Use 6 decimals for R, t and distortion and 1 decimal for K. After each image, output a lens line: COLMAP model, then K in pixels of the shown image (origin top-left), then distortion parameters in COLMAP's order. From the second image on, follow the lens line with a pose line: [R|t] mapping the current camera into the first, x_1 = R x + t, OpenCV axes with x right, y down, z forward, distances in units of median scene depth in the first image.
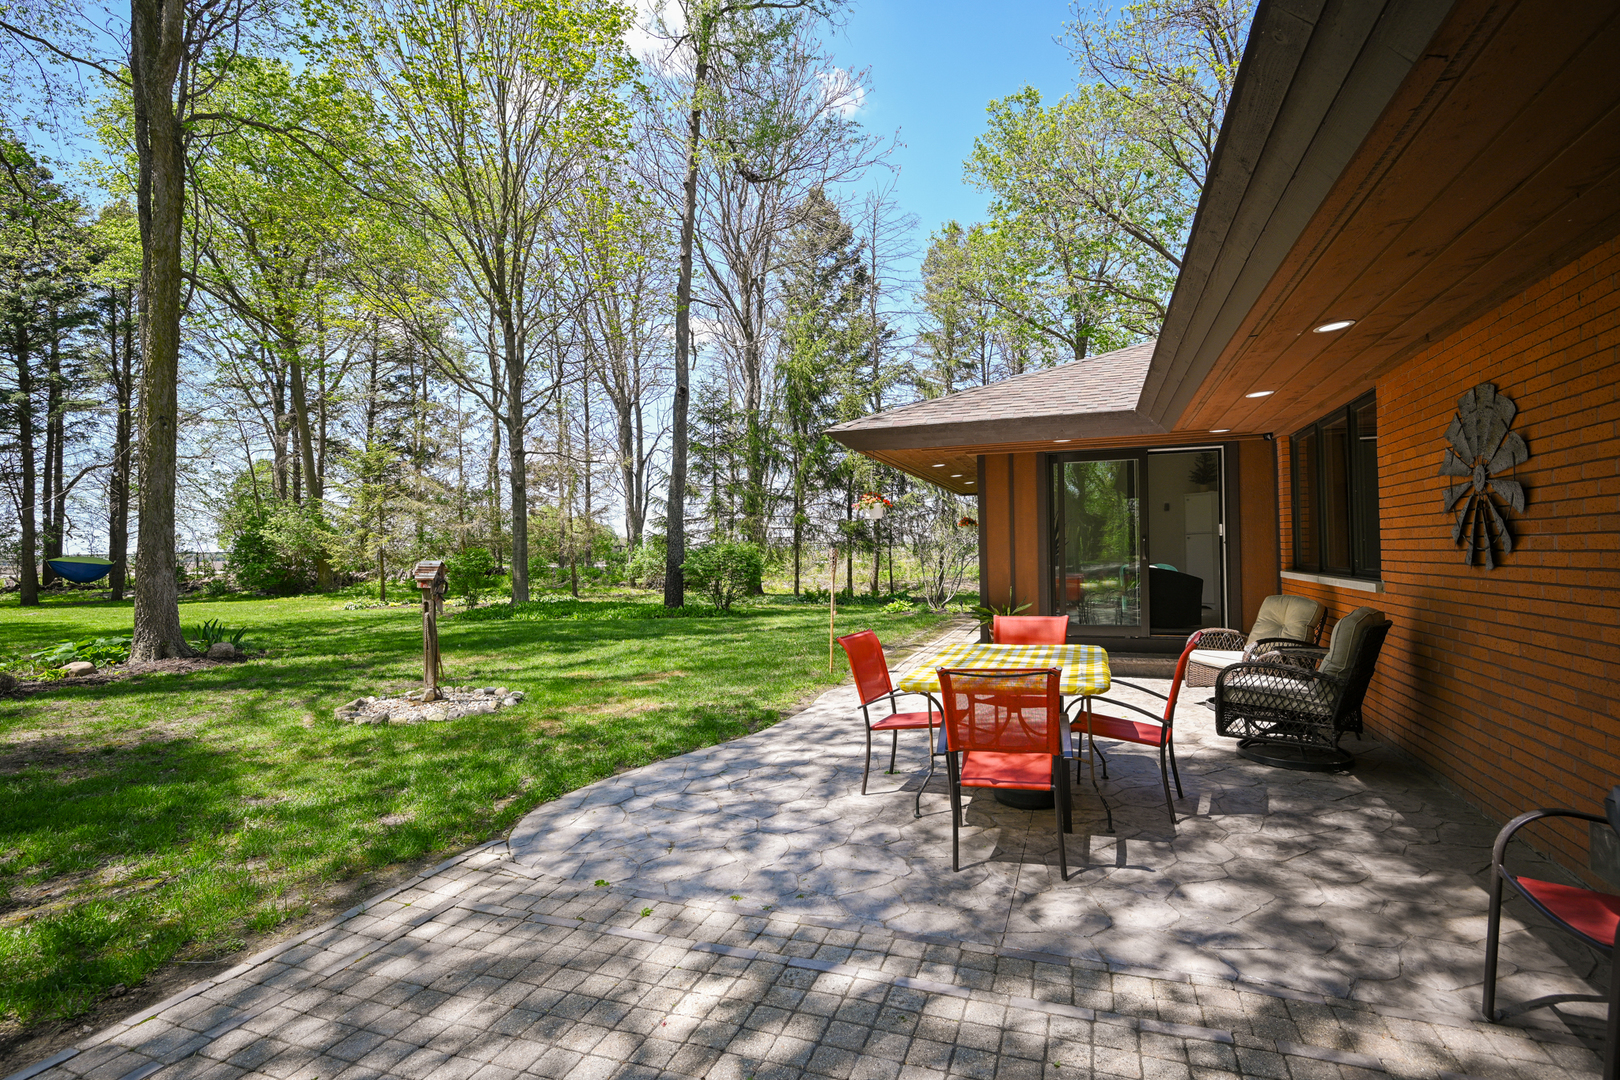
lens RADIAL K [[779.8, 0, 813.0], [0, 779.8, 539.8], [0, 0, 1]] dist [0.002775, 0.000012]
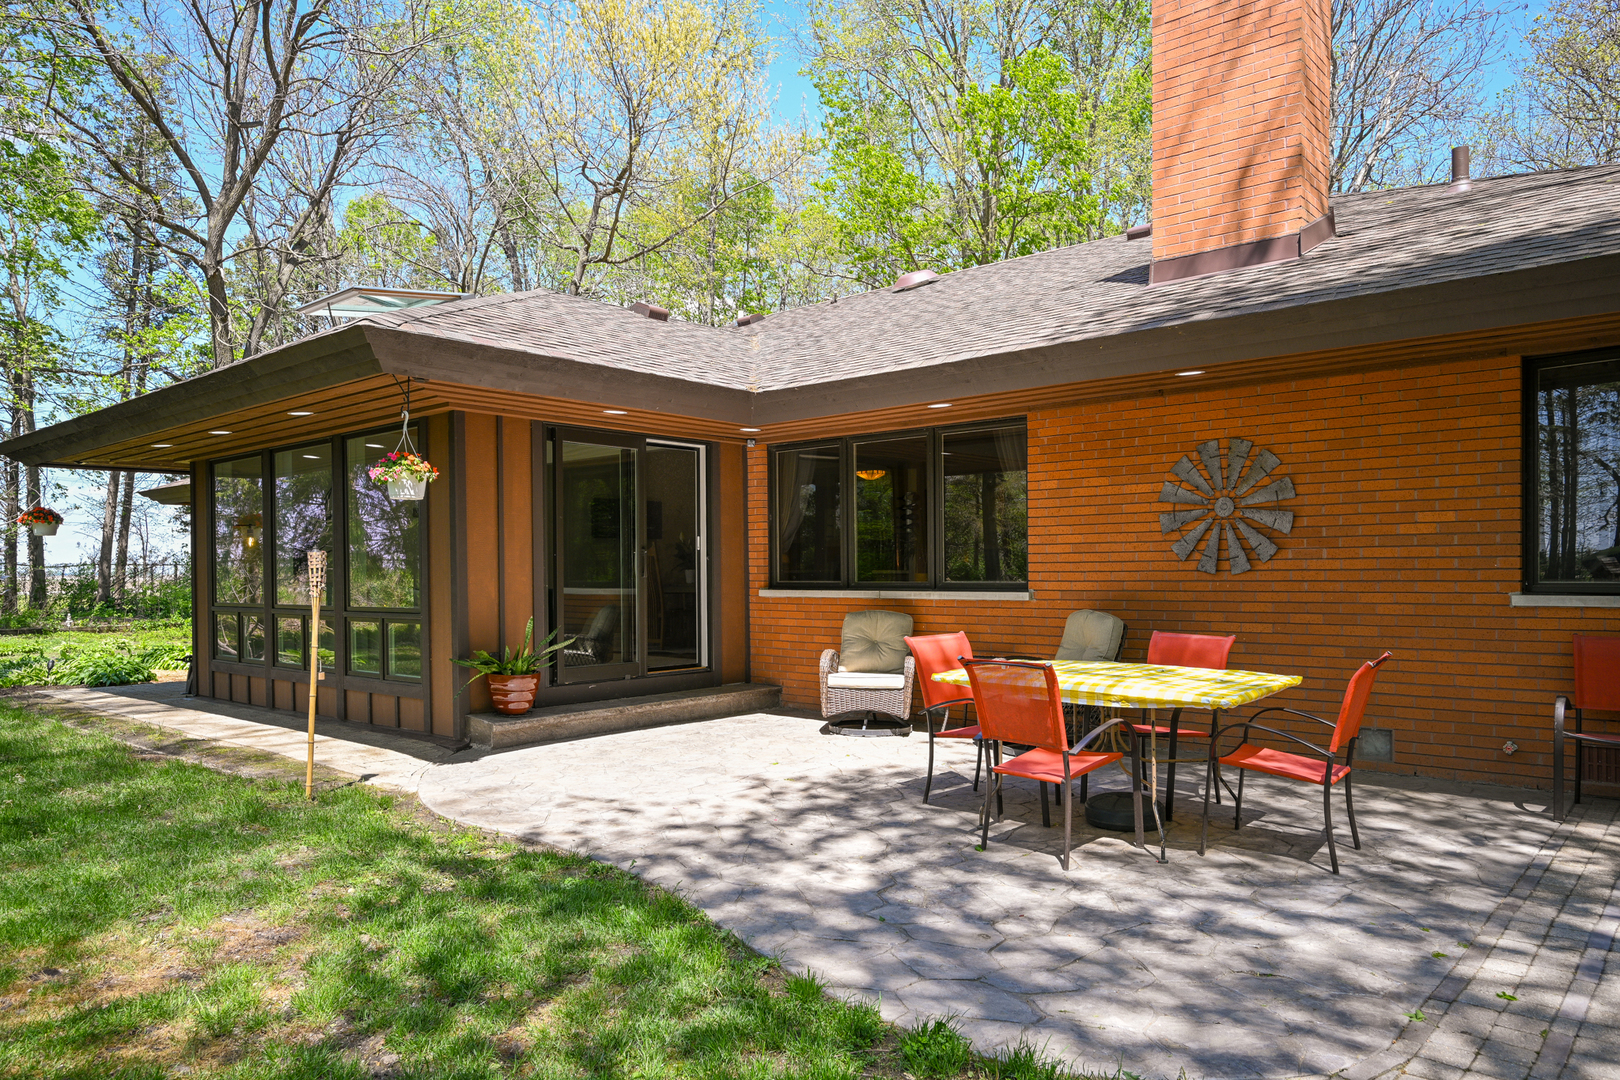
lens RADIAL K [[1070.9, 0, 797.5], [0, 1070.9, 580.0], [0, 0, 1]] dist [-0.002627, 0.000960]
pose [[0.359025, 0.008751, 0.933287, -1.148454], [-0.013876, 0.999896, -0.004037, 0.065495], [-0.933225, -0.011501, 0.359109, 1.016245]]
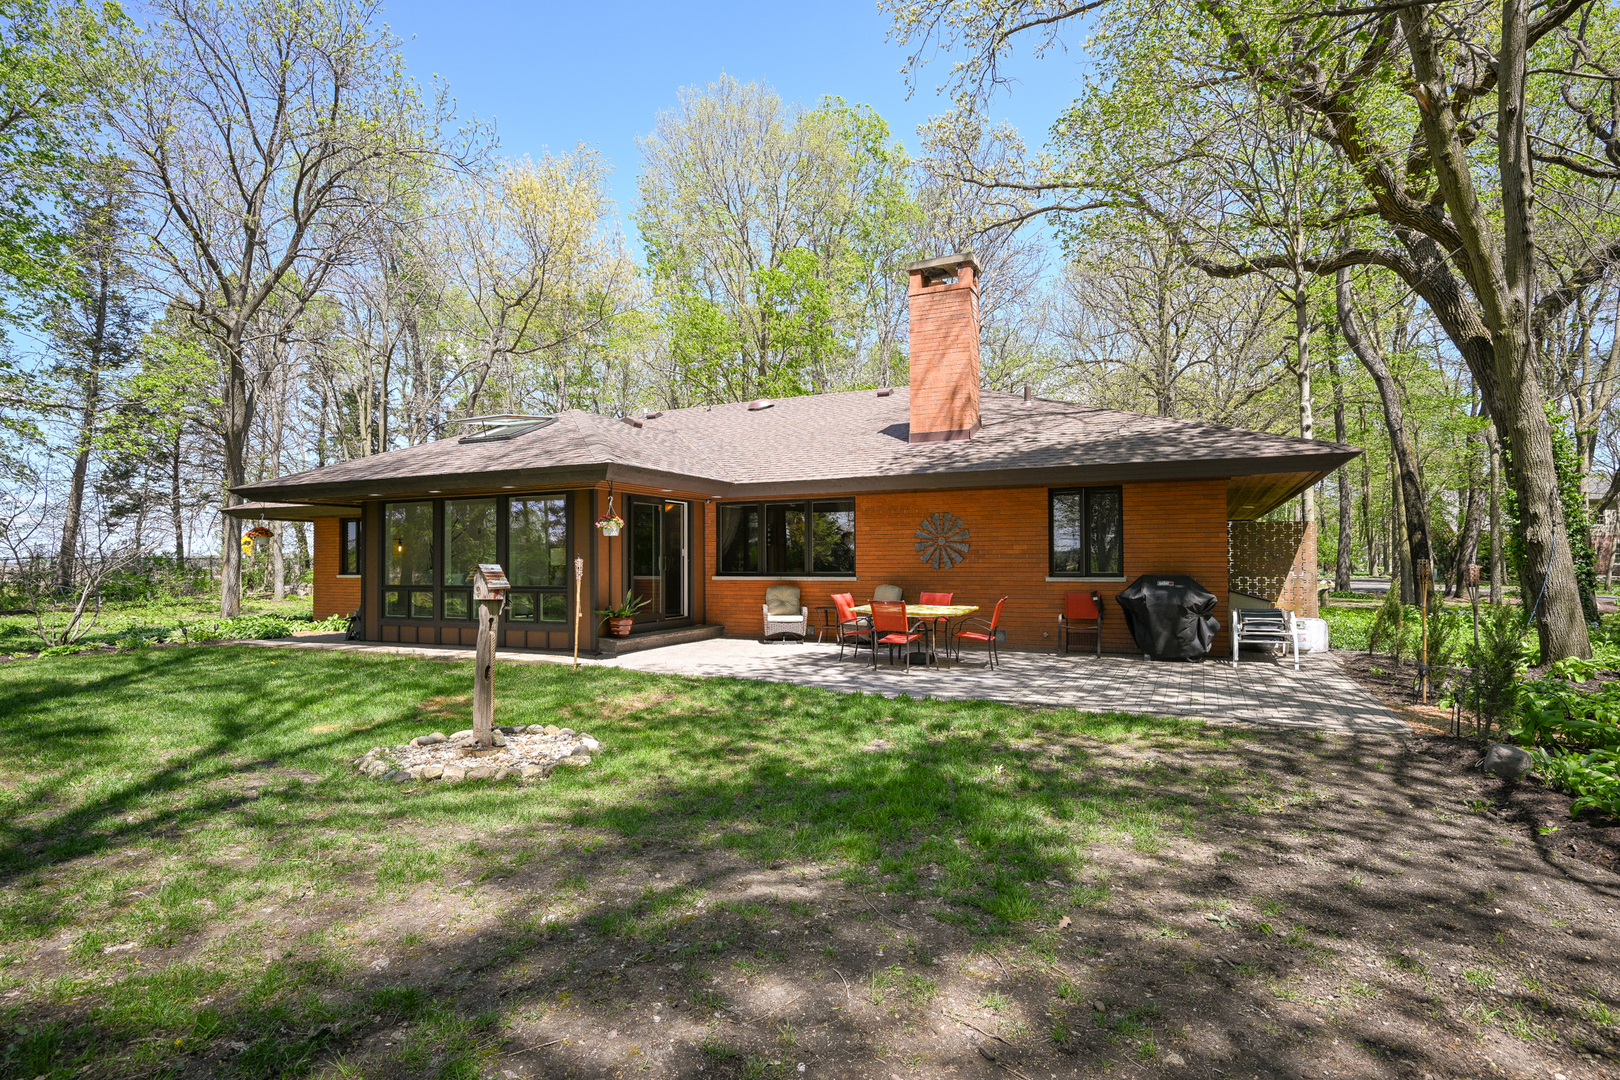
lens RADIAL K [[779.8, 0, 815.7], [0, 779.8, 548.5], [0, 0, 1]] dist [0.002775, 0.000012]
pose [[0.079481, 0.035268, 0.996212, -2.465316], [-0.011773, 0.999337, -0.034440, 0.069989], [-0.996767, -0.008991, 0.079844, 1.266089]]
